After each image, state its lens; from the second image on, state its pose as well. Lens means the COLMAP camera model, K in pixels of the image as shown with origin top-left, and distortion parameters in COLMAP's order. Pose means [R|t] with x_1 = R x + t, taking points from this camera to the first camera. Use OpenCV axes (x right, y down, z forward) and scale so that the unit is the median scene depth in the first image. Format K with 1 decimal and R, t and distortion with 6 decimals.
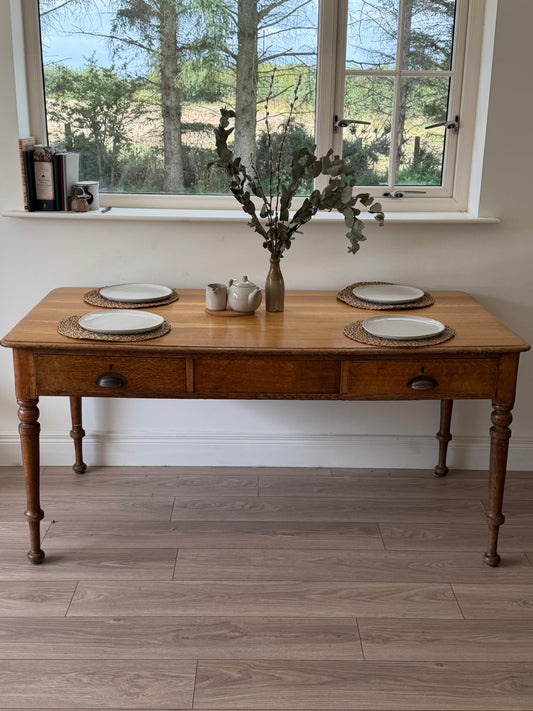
lens RADIAL K [[830.6, 0, 266.5], [0, 830.6, 355.5], [0, 0, 1]] dist [0.236334, -0.558769]
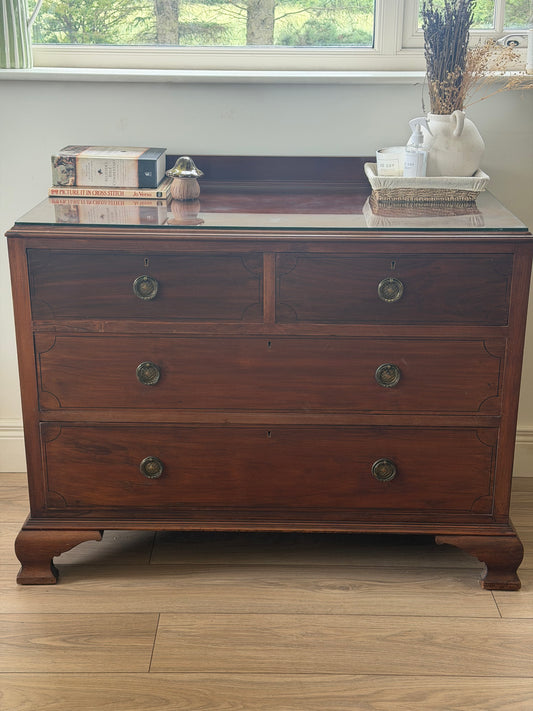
lens RADIAL K [[986.0, 0, 266.5], [0, 986.0, 355.5], [0, 0, 1]] dist [0.240974, -0.564945]
pose [[0.999808, -0.003115, -0.019368, -0.012531], [0.003761, 0.999435, 0.033401, 0.017621], [0.019253, -0.033467, 0.999254, 0.270711]]
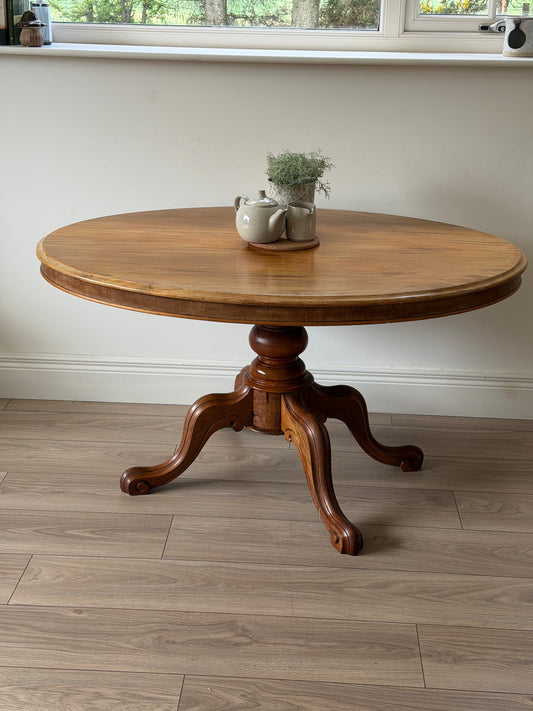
lens RADIAL K [[986.0, 0, 266.5], [0, 986.0, 355.5], [0, 0, 1]] dist [0.240974, -0.564945]
pose [[0.997761, 0.027648, -0.060894, 0.022802], [-0.023241, 0.997139, 0.071929, 0.026905], [0.062708, -0.070352, 0.995549, 0.153395]]
